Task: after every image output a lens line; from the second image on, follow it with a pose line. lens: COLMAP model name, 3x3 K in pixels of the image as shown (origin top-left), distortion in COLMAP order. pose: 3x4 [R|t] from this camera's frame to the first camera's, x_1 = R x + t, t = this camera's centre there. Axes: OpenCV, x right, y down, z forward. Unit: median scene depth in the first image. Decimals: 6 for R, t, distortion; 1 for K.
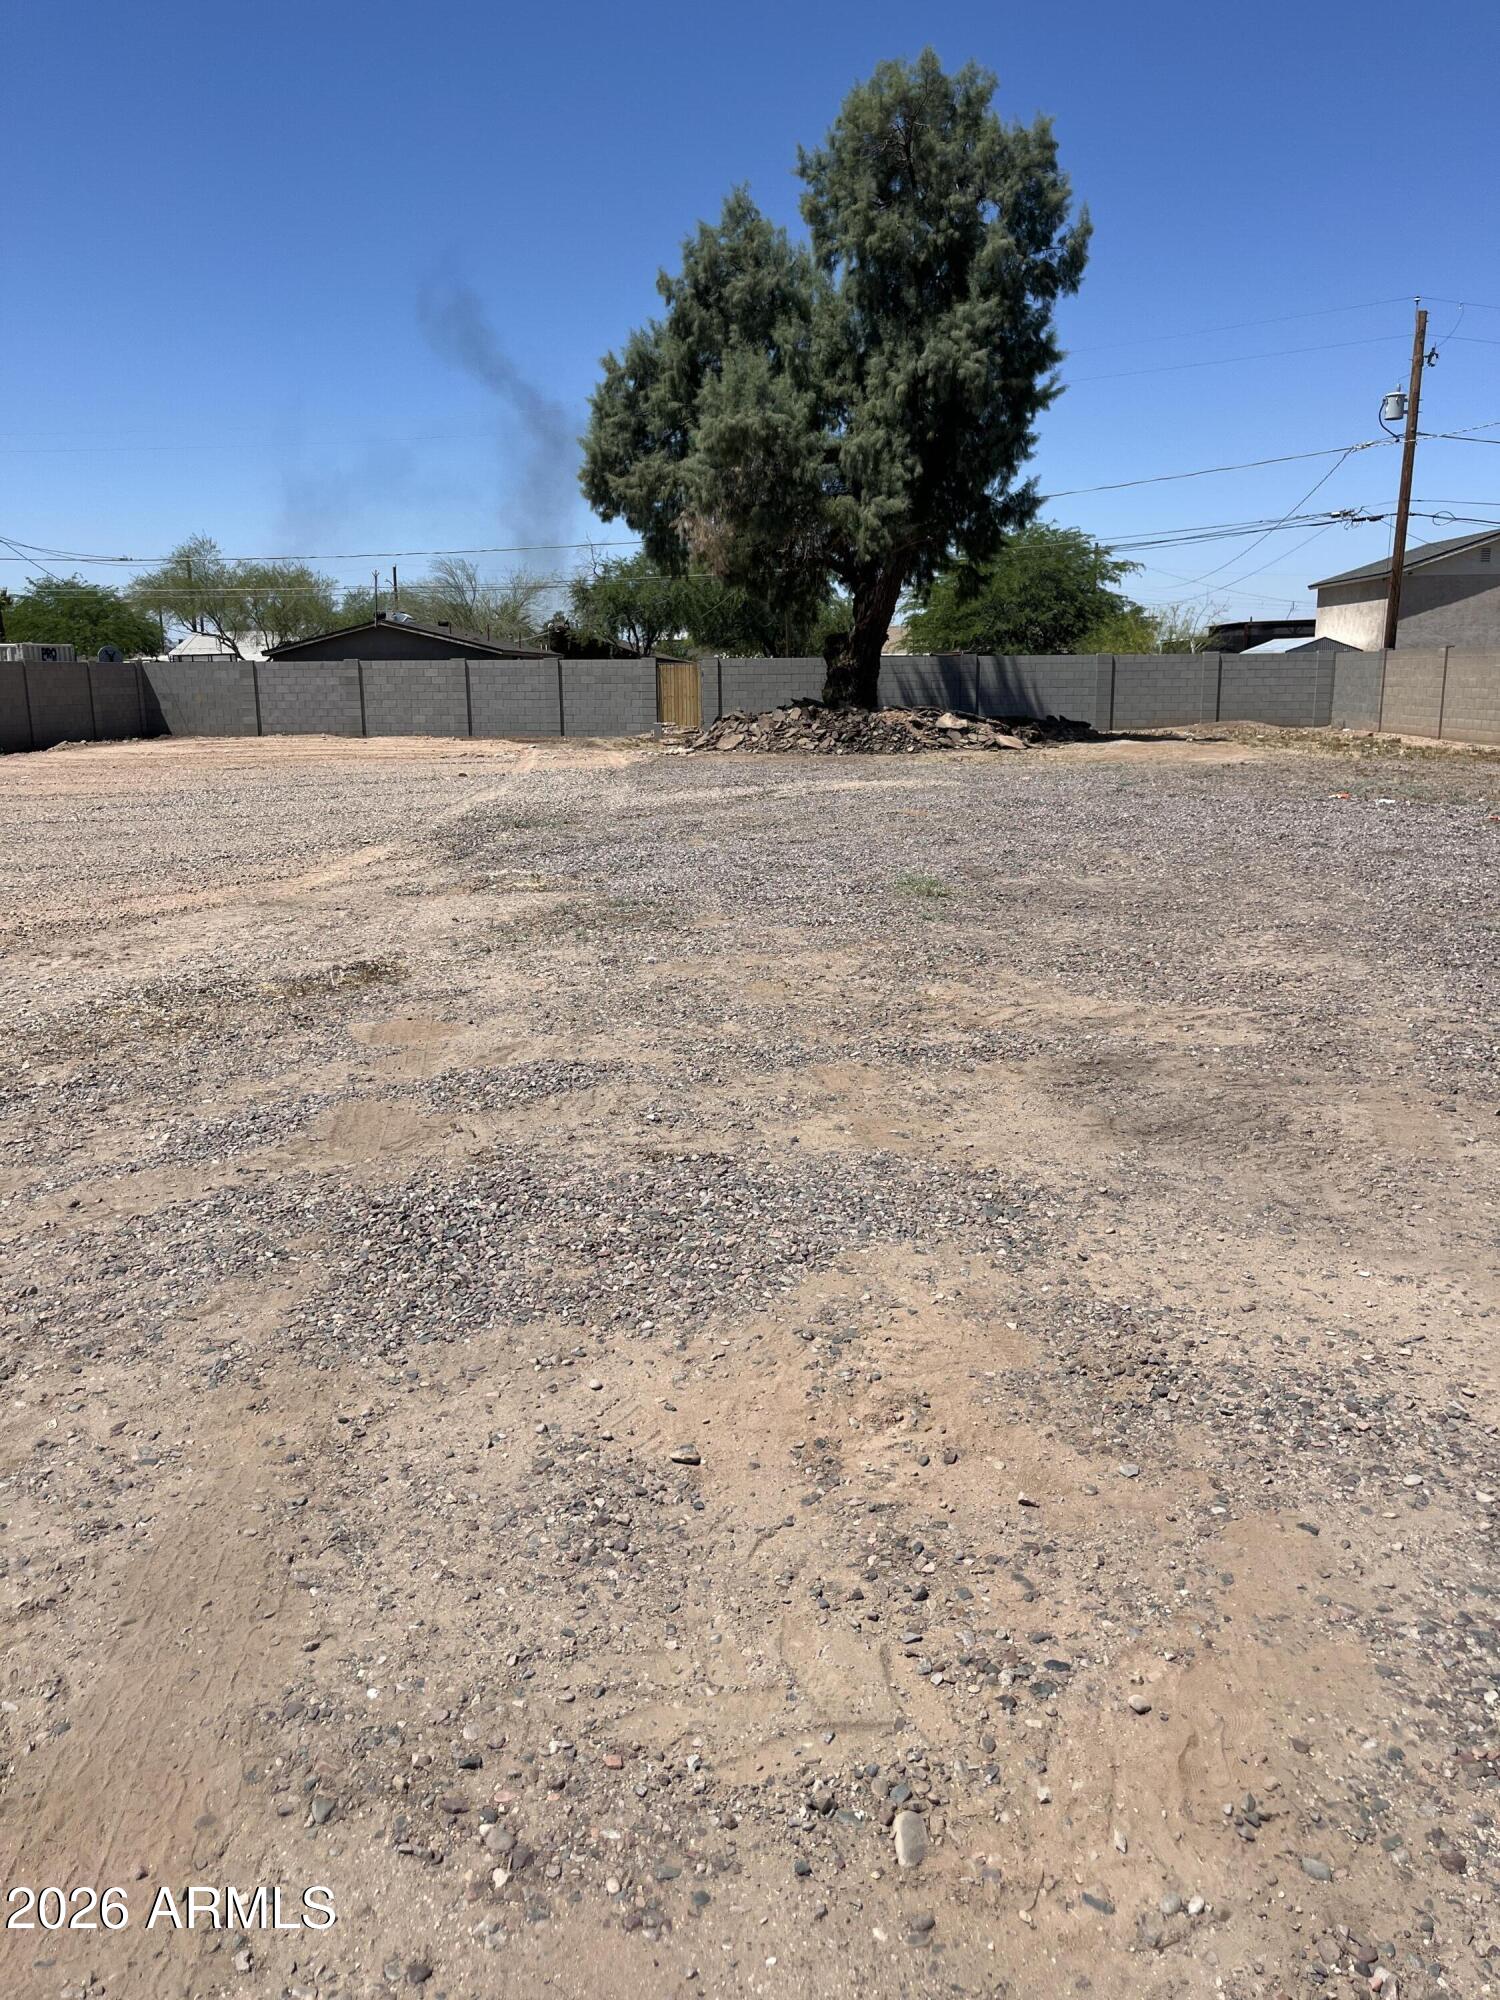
lens RADIAL K [[1527.0, 0, 748.8], [0, 1527.0, 1007.4], [0, 0, 1]] dist [0.037930, -0.052468]
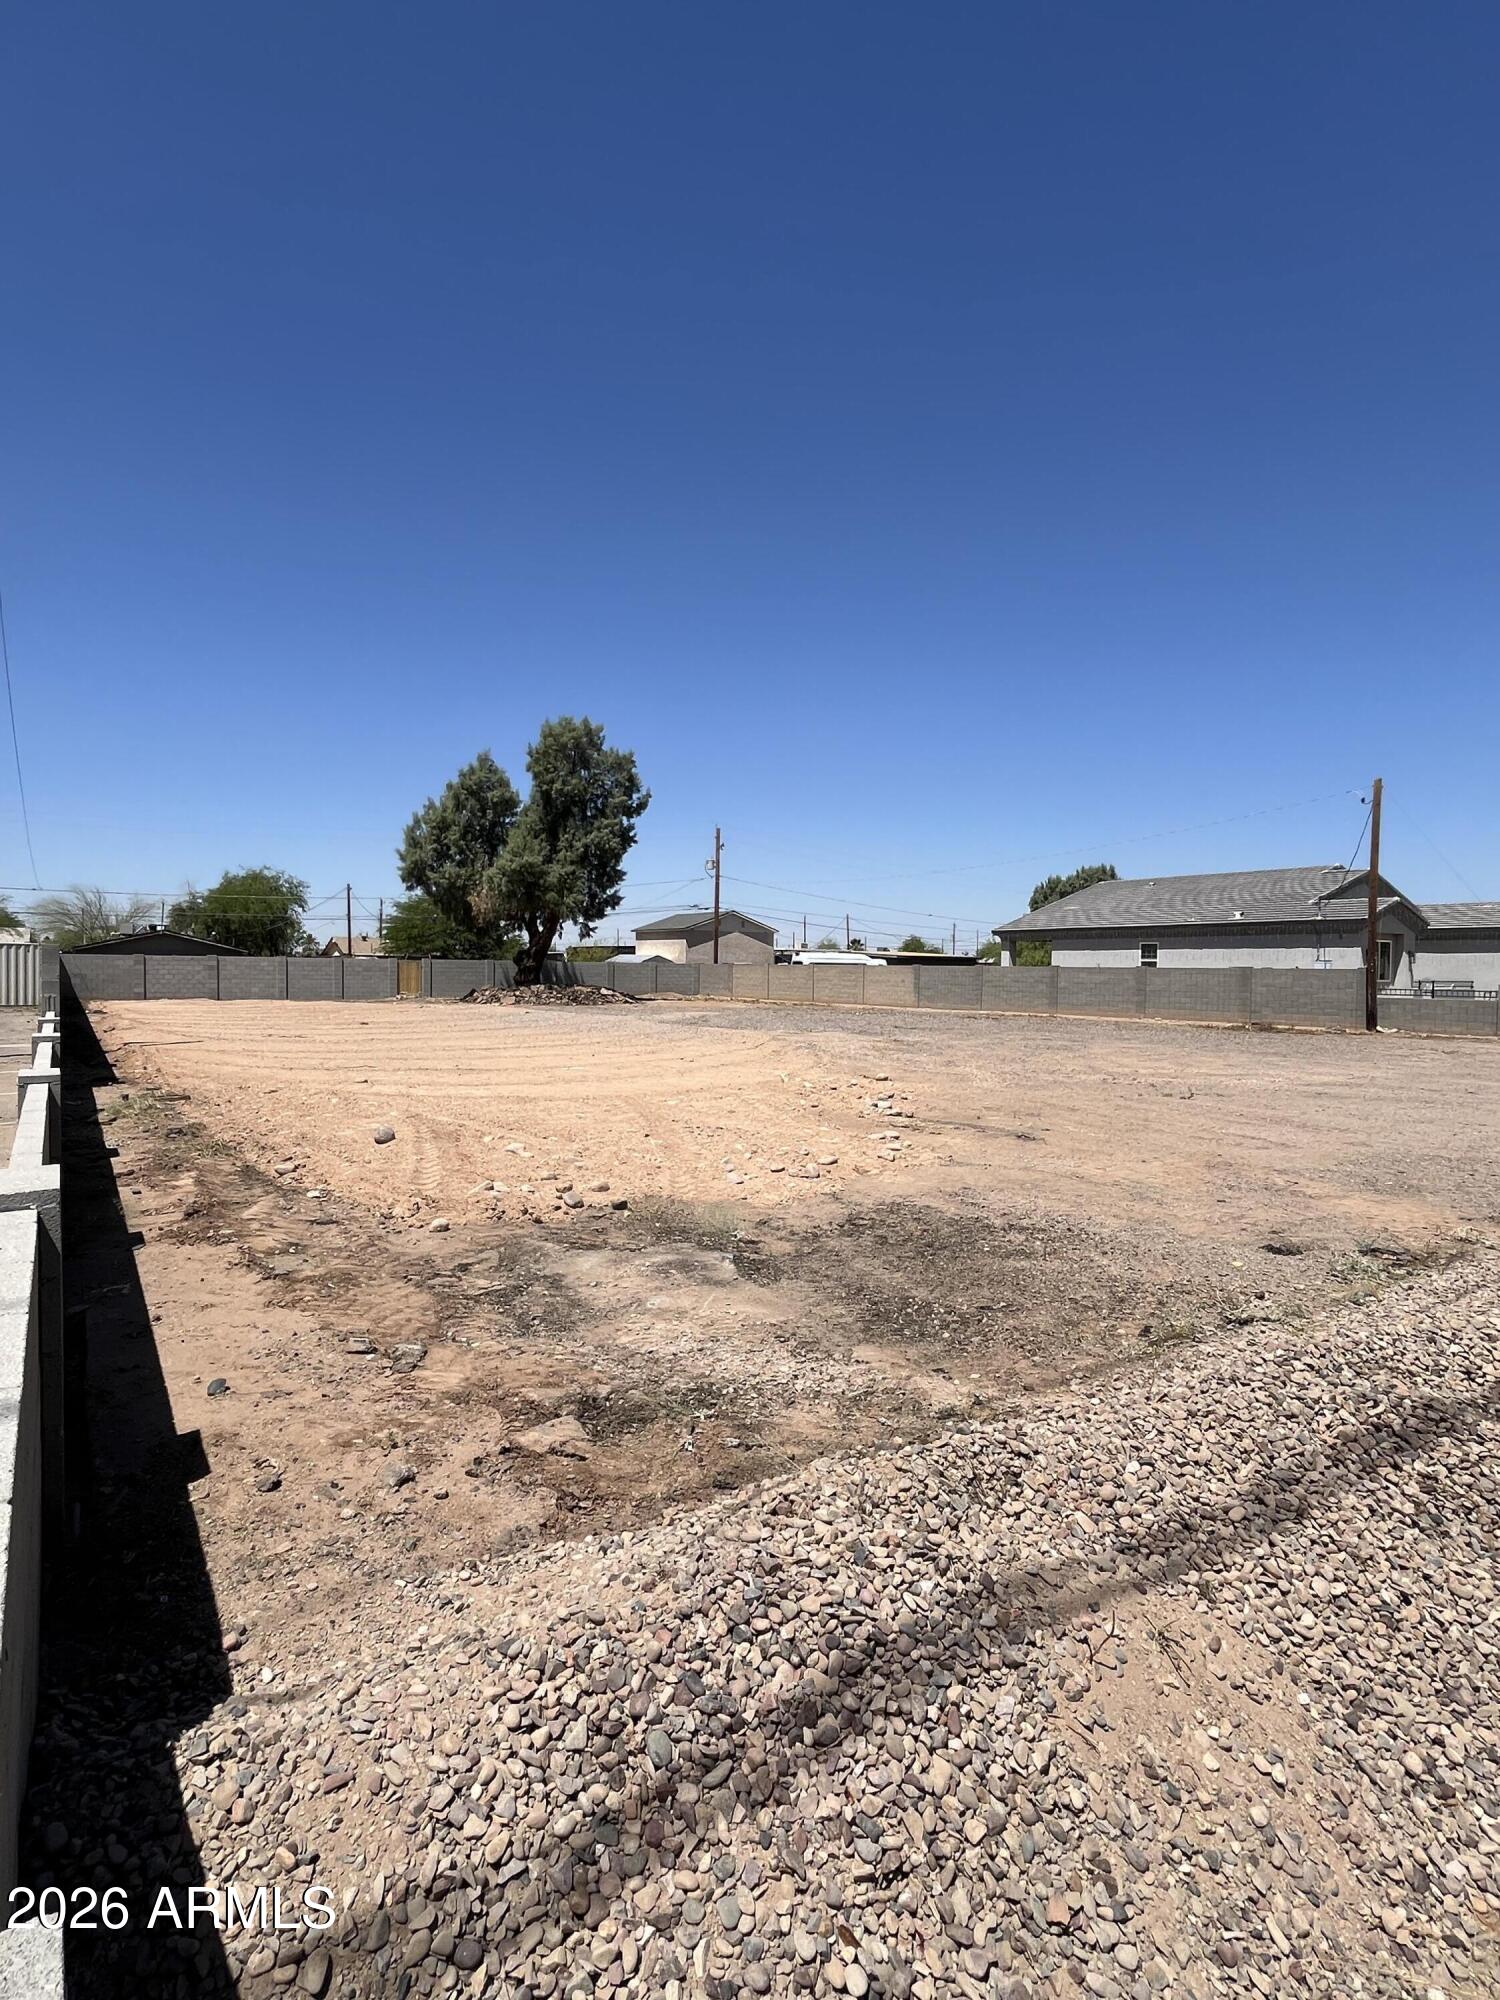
lens RADIAL K [[1009.4, 0, 751.5], [0, 1009.4, 1005.1], [0, 0, 1]] dist [-0.002274, -0.001130]
pose [[0.791717, -0.005601, 0.610862, -0.576695], [0.112338, 0.984240, -0.136574, 0.057684], [-0.600470, 0.176751, 0.779869, -0.271856]]
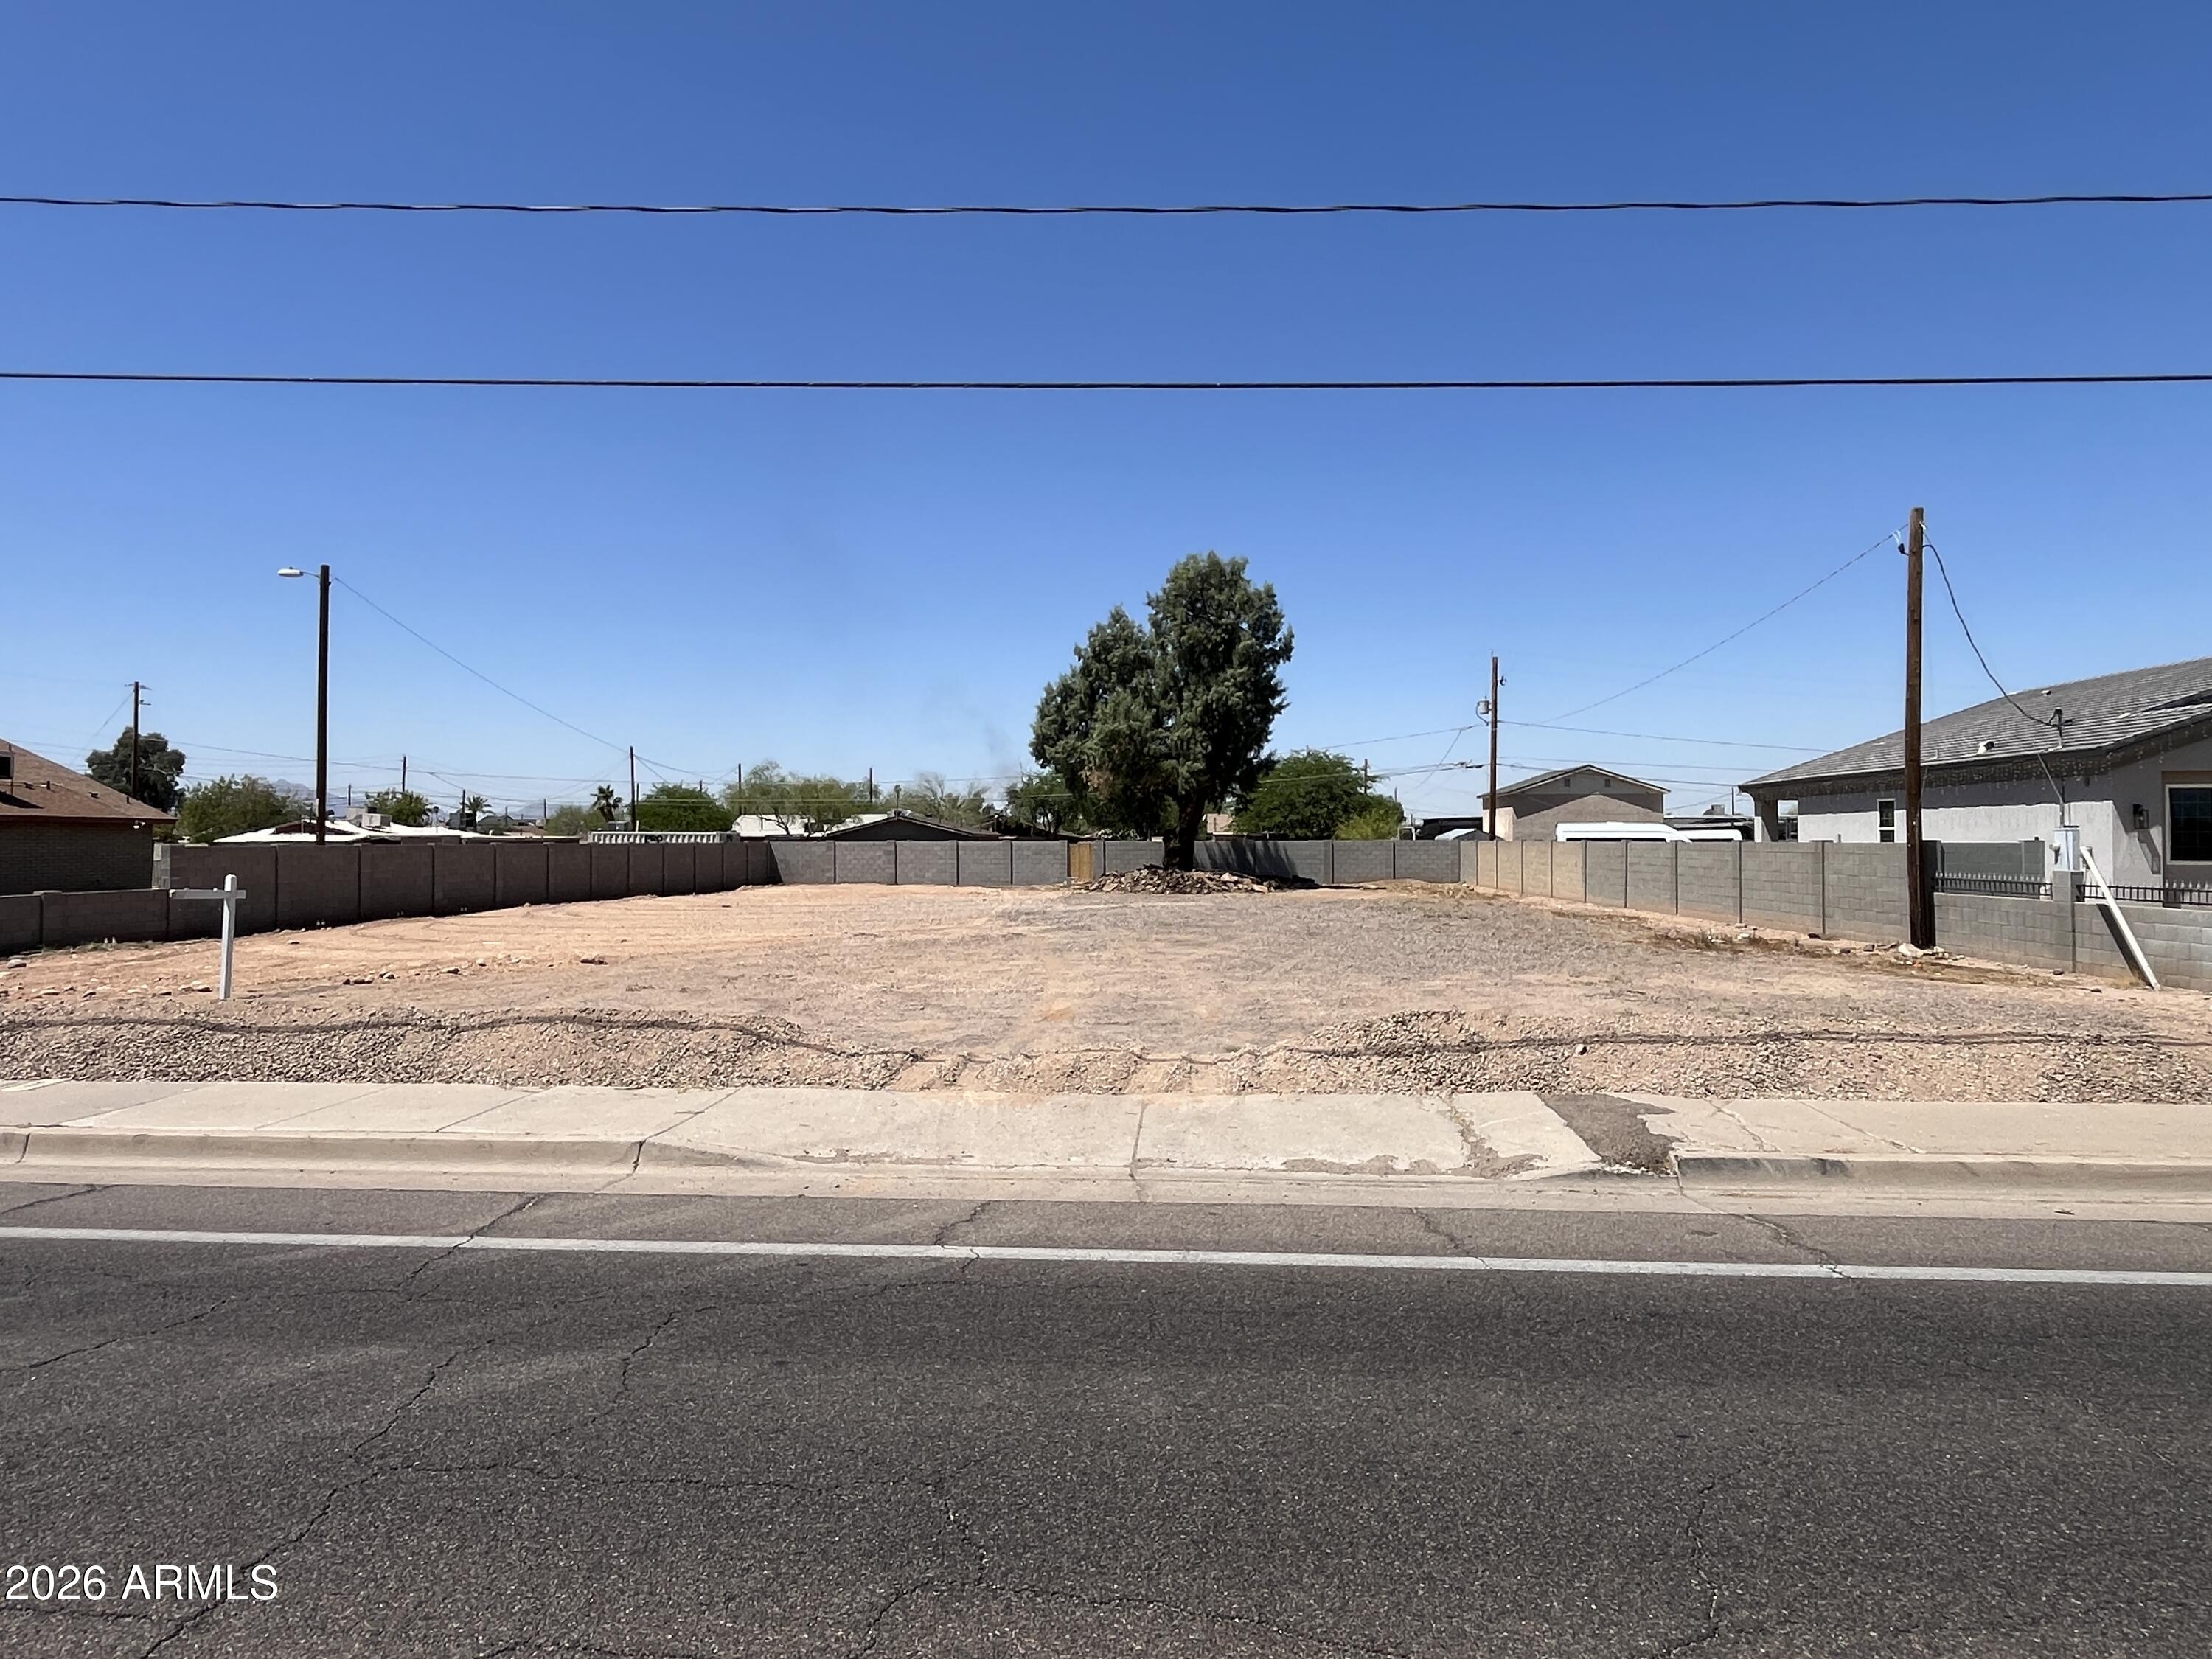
lens RADIAL K [[1340.8, 0, 1095.9], [0, 1340.8, 847.0], [0, 0, 1]] dist [-0.006582, 0.002392]
pose [[0.999675, 0.006081, -0.024765, 0.010407], [-0.011100, 0.978094, -0.207867, 0.111908], [0.022958, 0.208074, 0.977844, -0.576057]]
